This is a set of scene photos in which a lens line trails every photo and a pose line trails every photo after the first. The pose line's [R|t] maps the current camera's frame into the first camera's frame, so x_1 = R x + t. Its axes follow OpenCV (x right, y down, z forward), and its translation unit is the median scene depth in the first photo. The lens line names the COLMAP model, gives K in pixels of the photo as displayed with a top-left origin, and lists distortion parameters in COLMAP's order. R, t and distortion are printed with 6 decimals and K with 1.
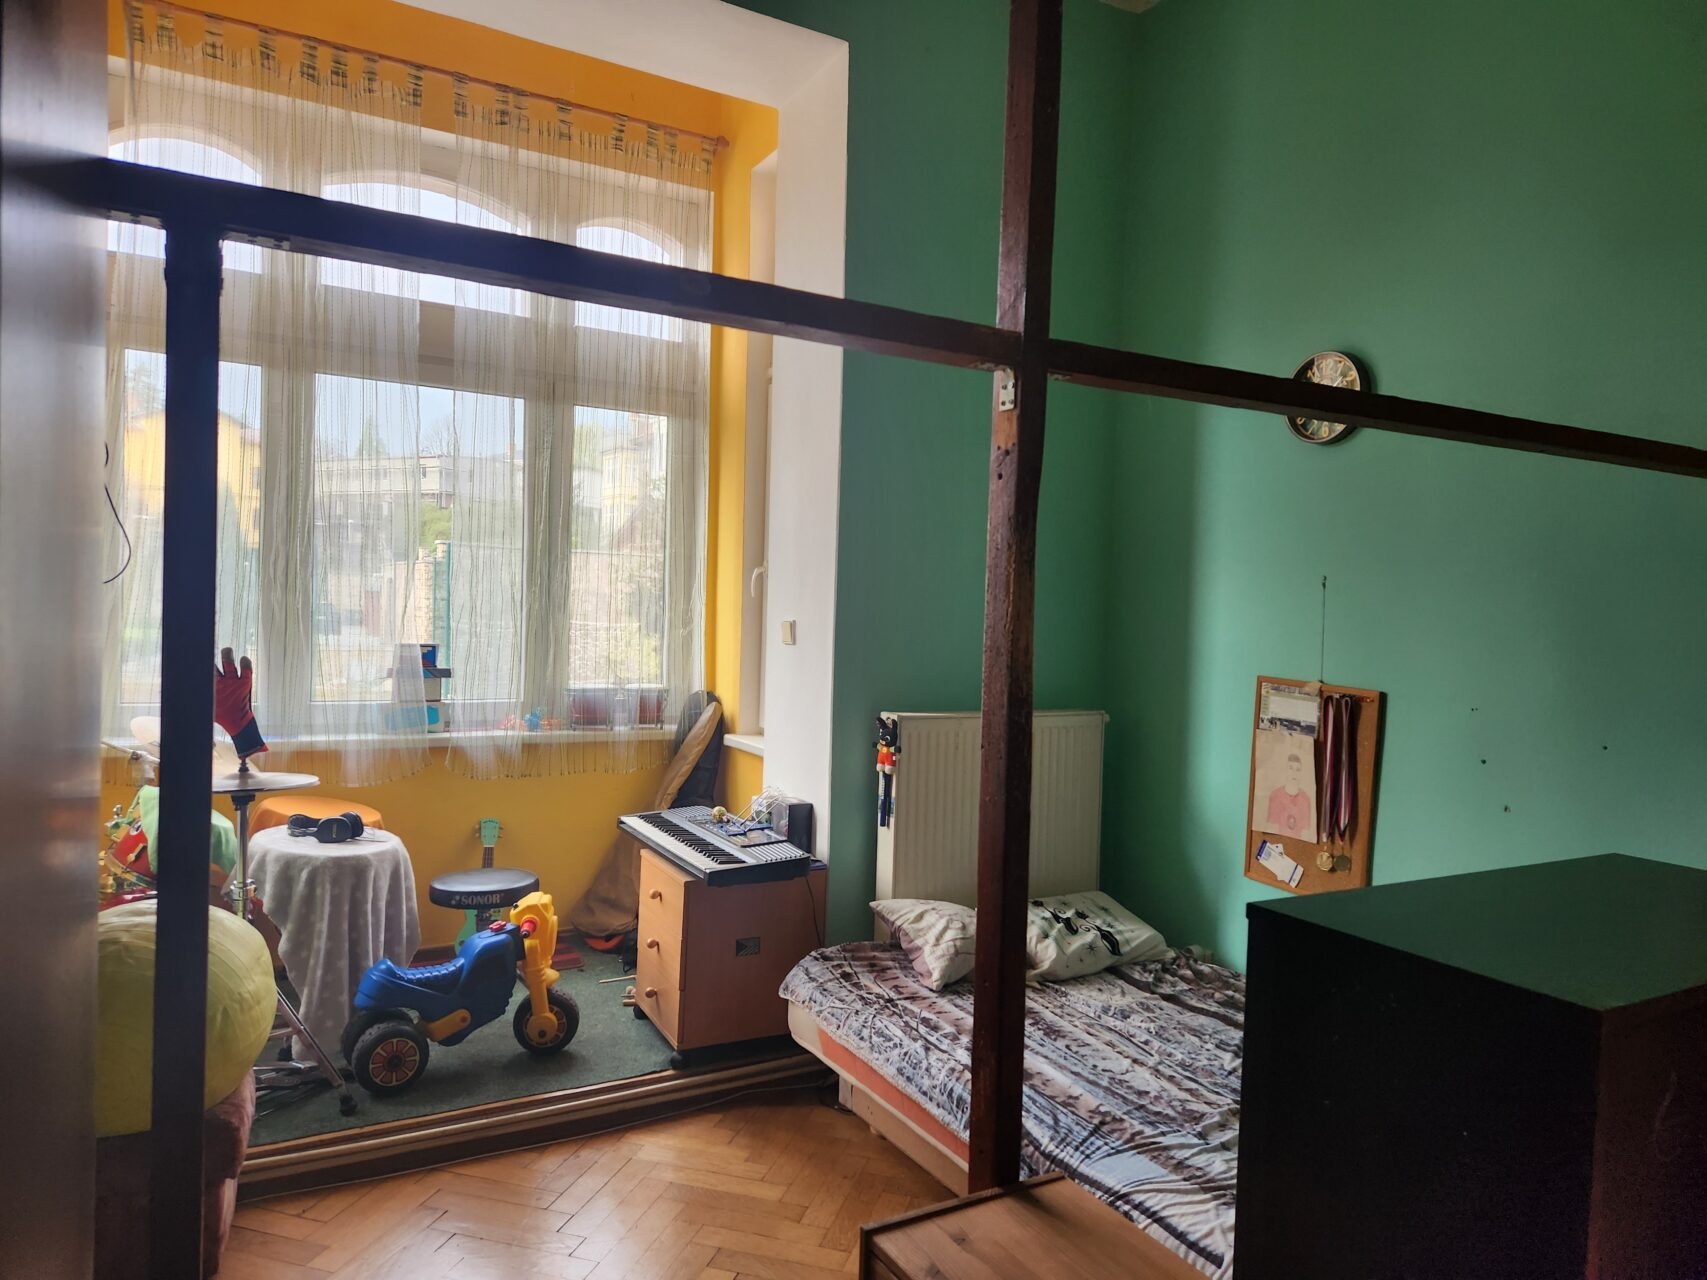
lens RADIAL K [[1120.0, 0, 865.0], [0, 1120.0, 645.1], [0, 0, 1]] dist [0.090869, -0.077679]
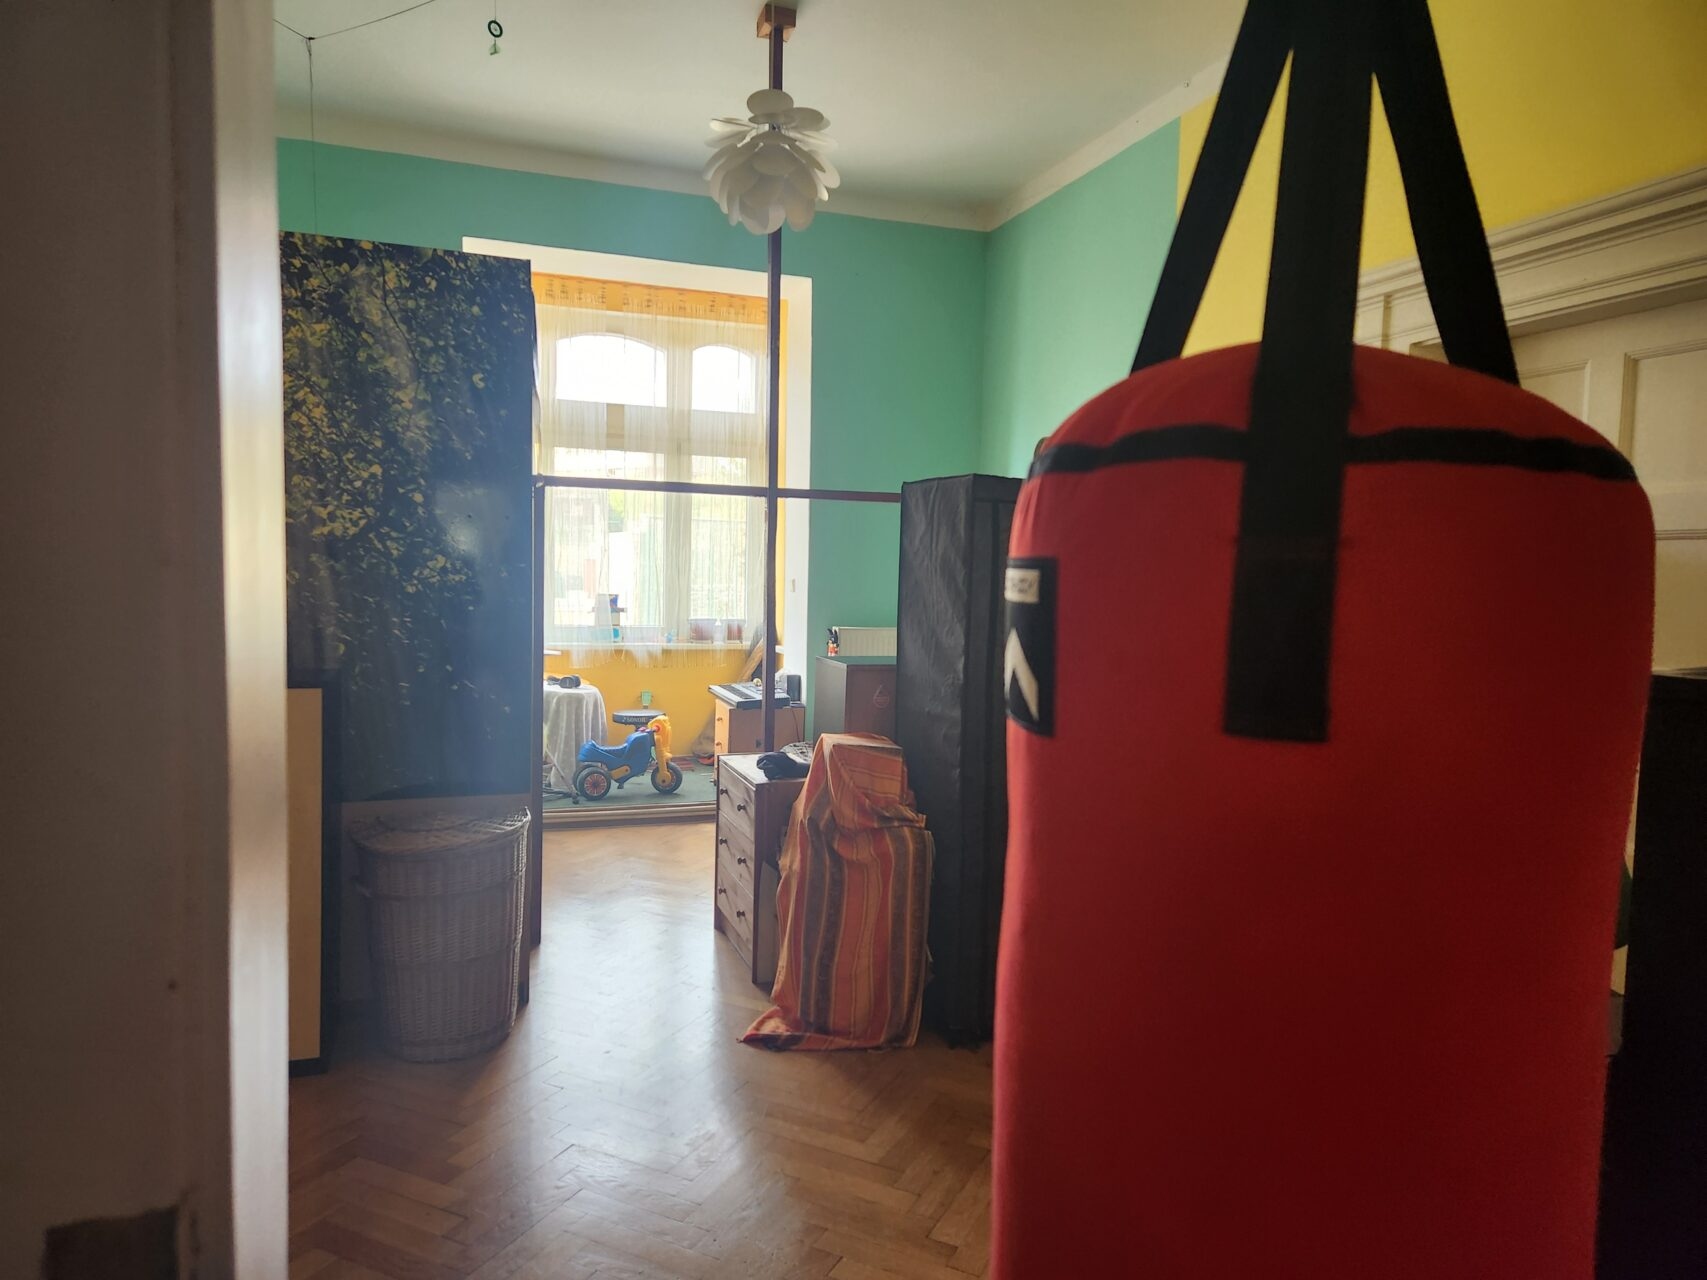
lens RADIAL K [[1120.0, 0, 846.6], [0, 1120.0, 643.6], [0, 0, 1]] dist [0.090869, -0.077679]
pose [[0.982984, 0.001696, -0.183681, 0.350568], [0.004350, 0.999462, 0.032507, 0.024205], [0.183637, -0.032753, 0.982448, -0.784828]]
